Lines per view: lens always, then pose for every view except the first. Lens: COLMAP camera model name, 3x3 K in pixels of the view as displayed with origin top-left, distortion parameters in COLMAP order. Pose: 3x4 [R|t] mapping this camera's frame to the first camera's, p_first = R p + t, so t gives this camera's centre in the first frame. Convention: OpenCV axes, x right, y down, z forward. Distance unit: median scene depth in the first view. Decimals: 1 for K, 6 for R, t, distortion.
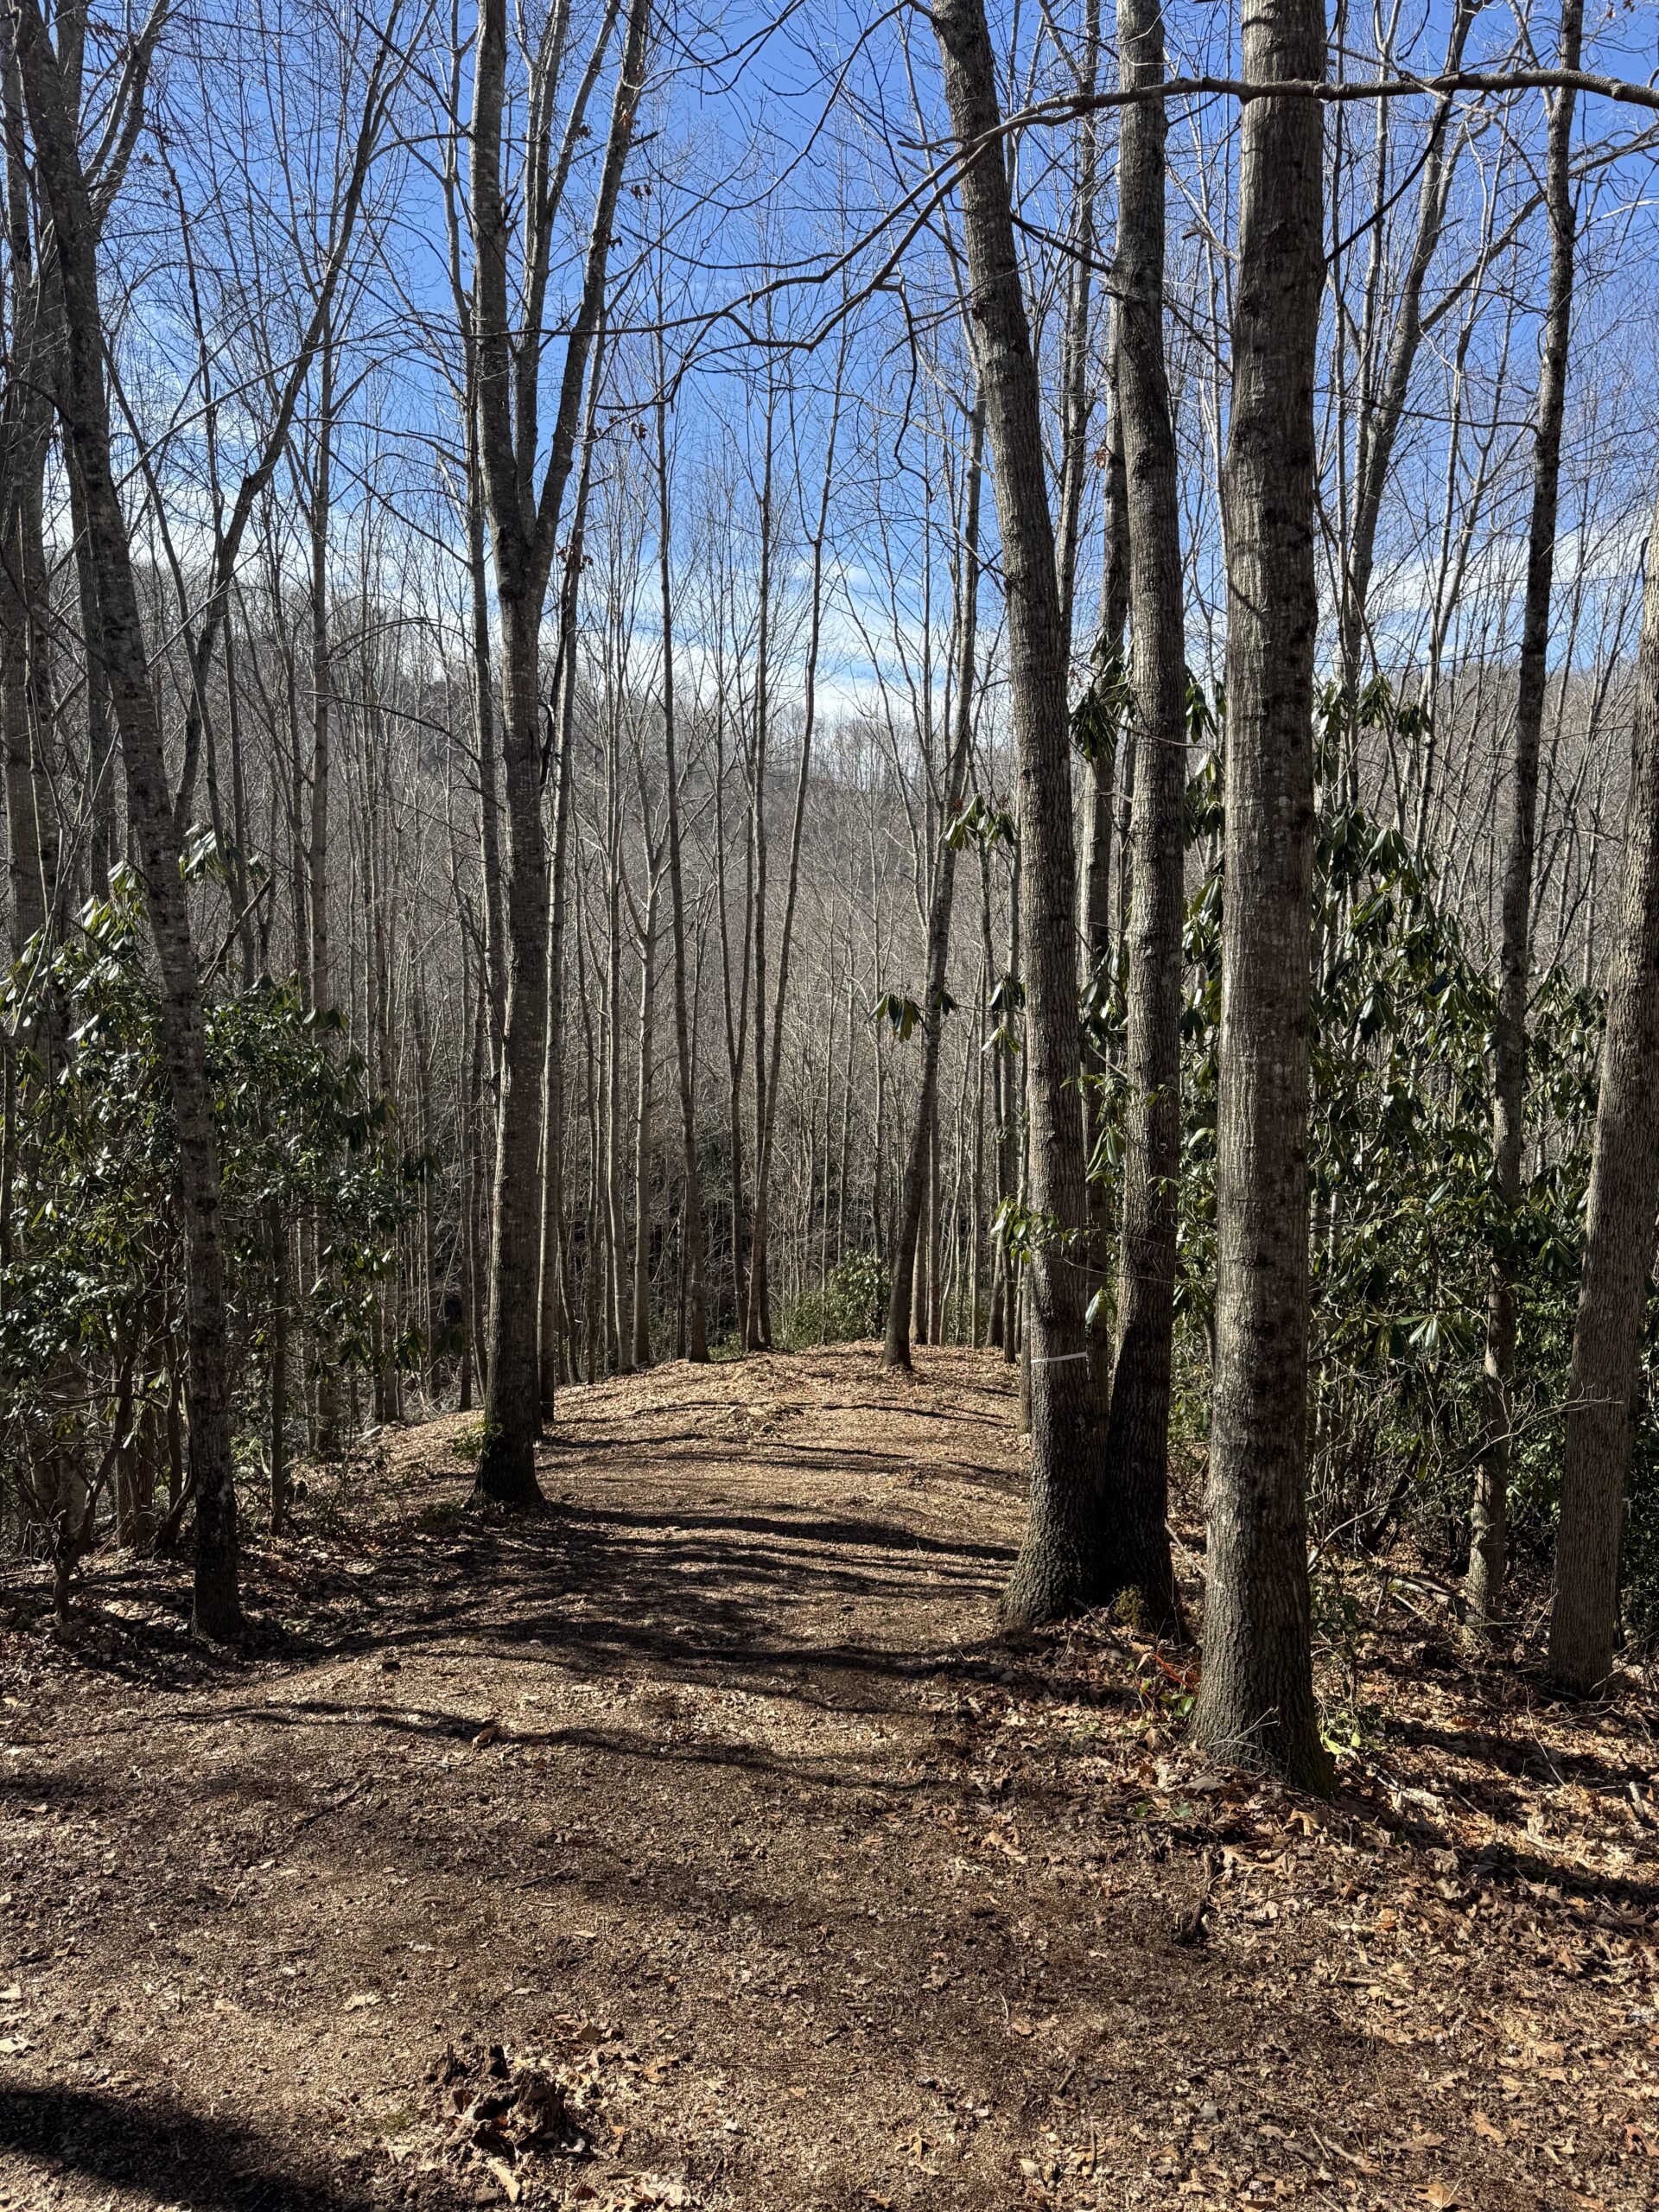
lens RADIAL K [[1552.0, 0, 839.0], [0, 1552.0, 1104.3], [0, 0, 1]] dist [0.004476, -0.000075]
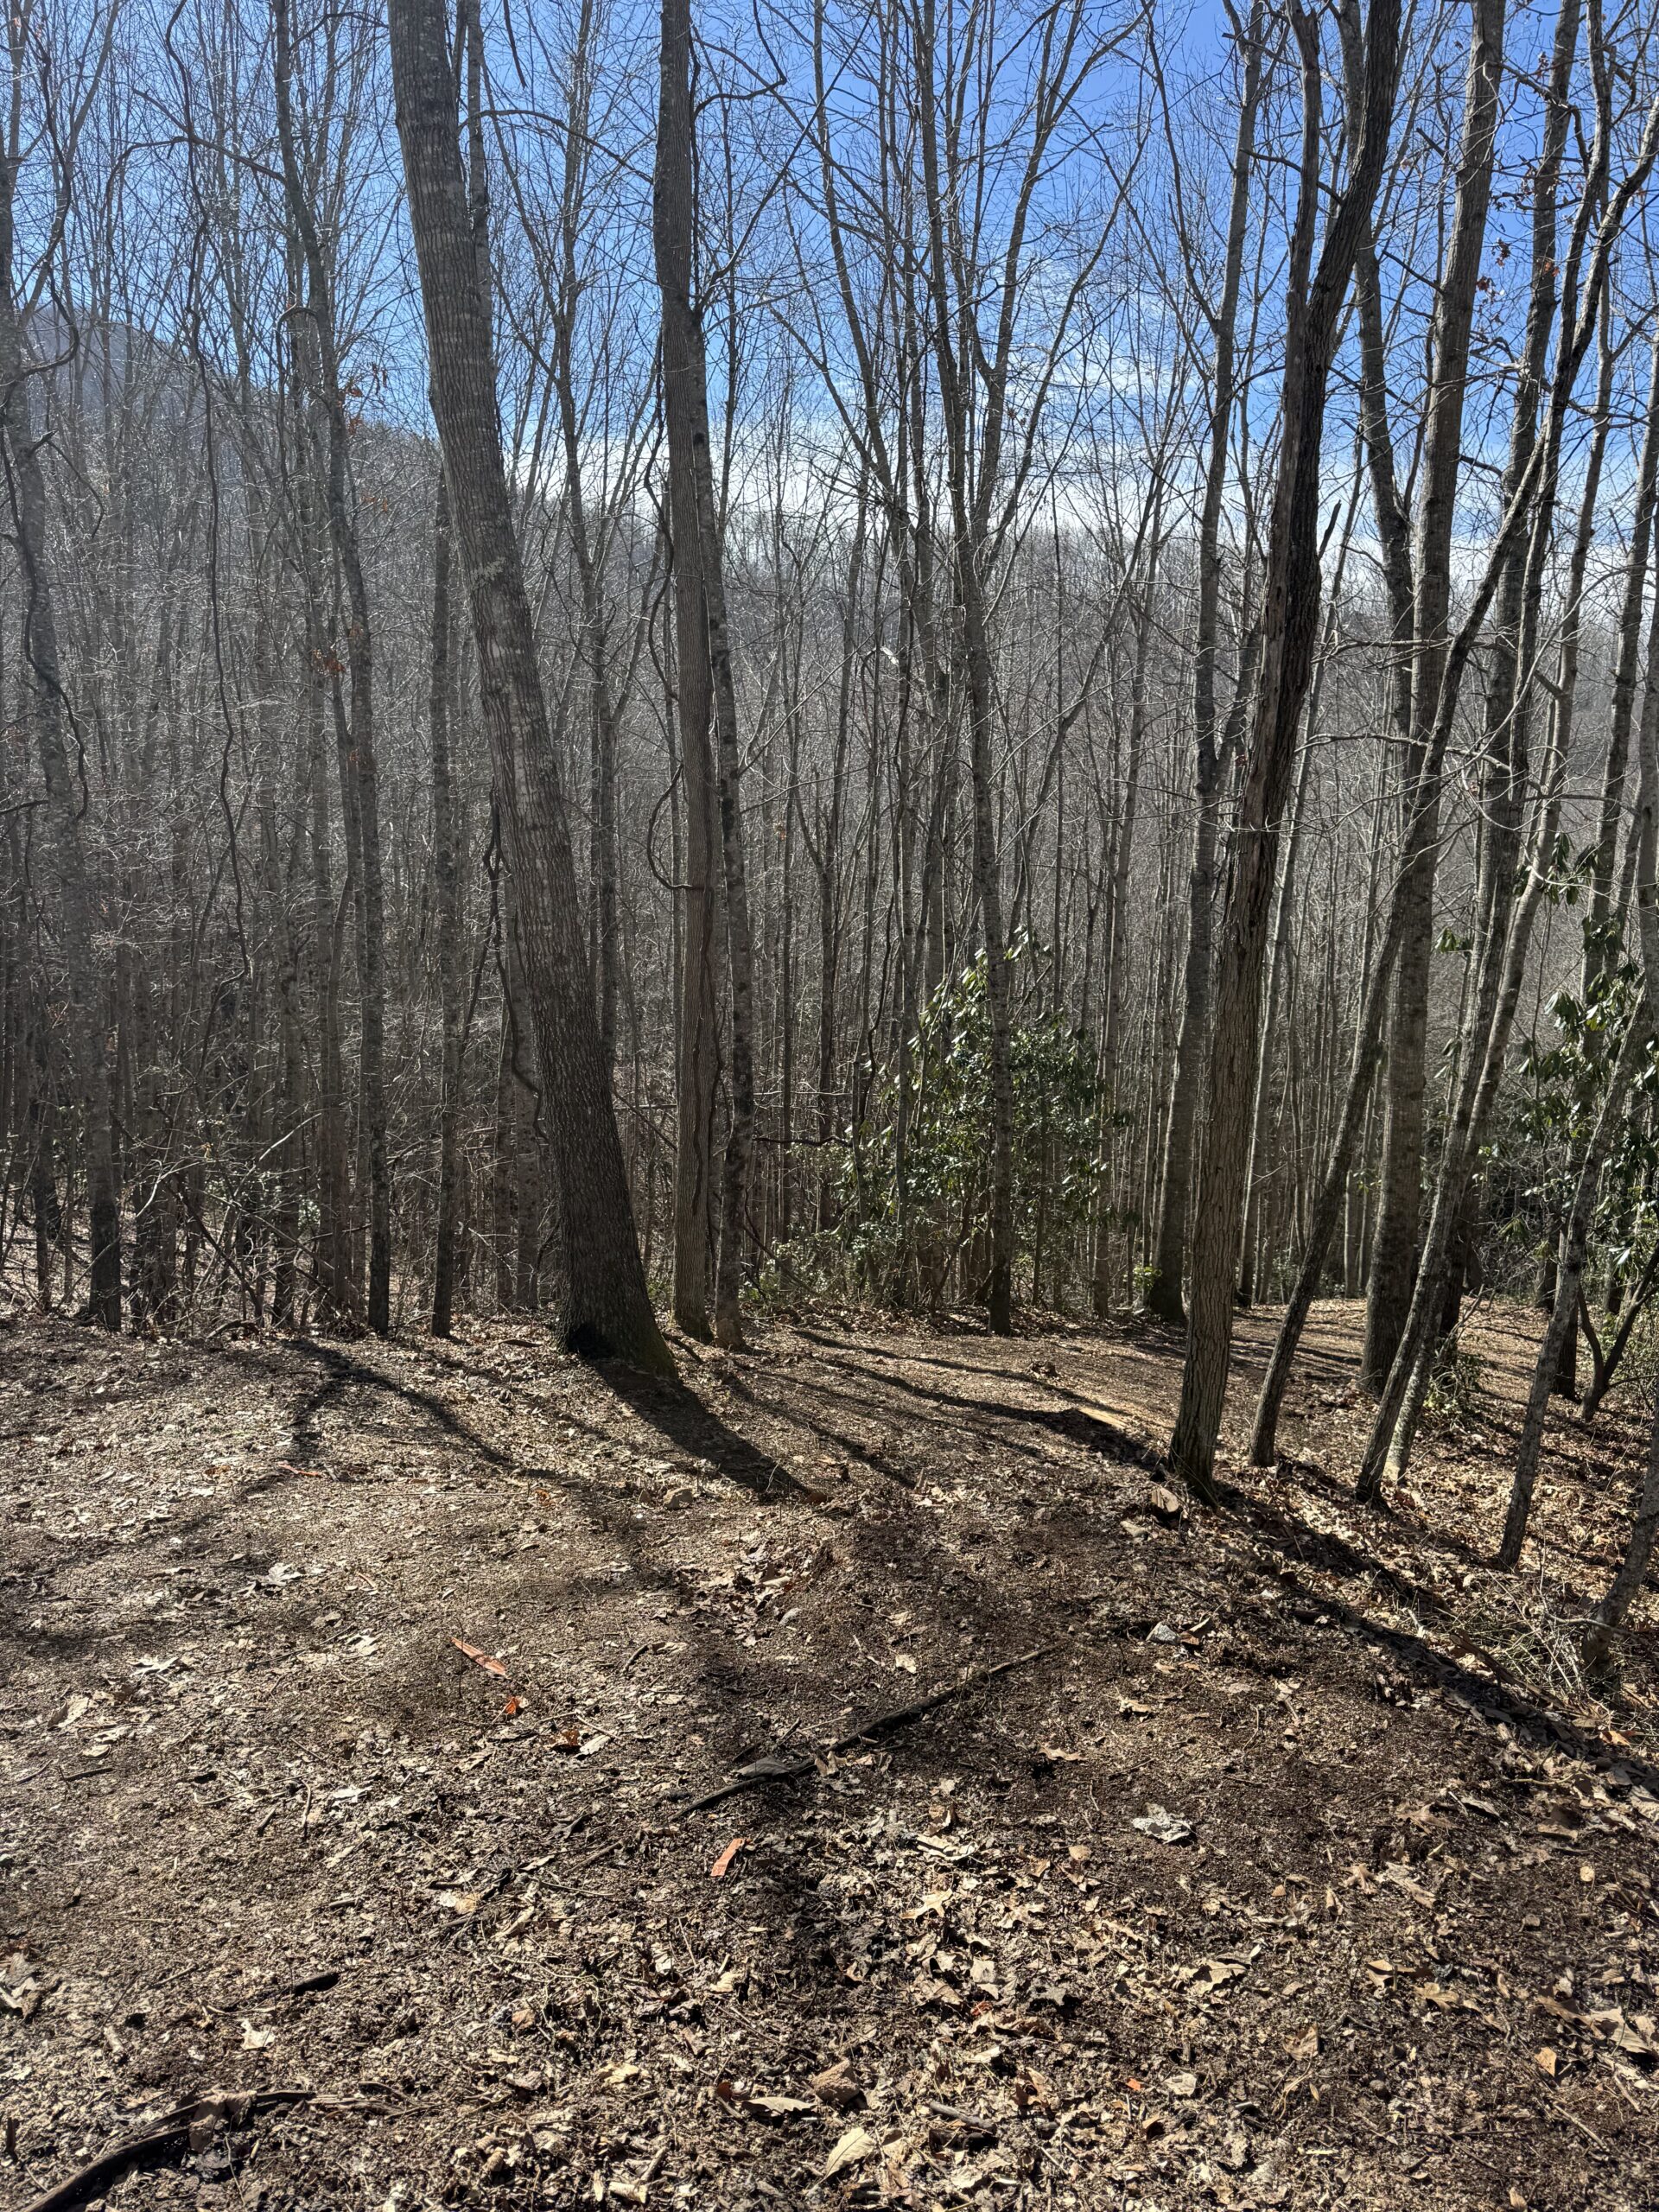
lens RADIAL K [[1552.0, 0, 828.2], [0, 1552.0, 1107.4], [0, 0, 1]] dist [0.004476, -0.000075]
pose [[0.859279, 0.075381, -0.505923, 0.361637], [-0.059872, 0.997105, 0.046877, -0.038465], [0.507991, -0.009990, 0.861304, -0.754787]]
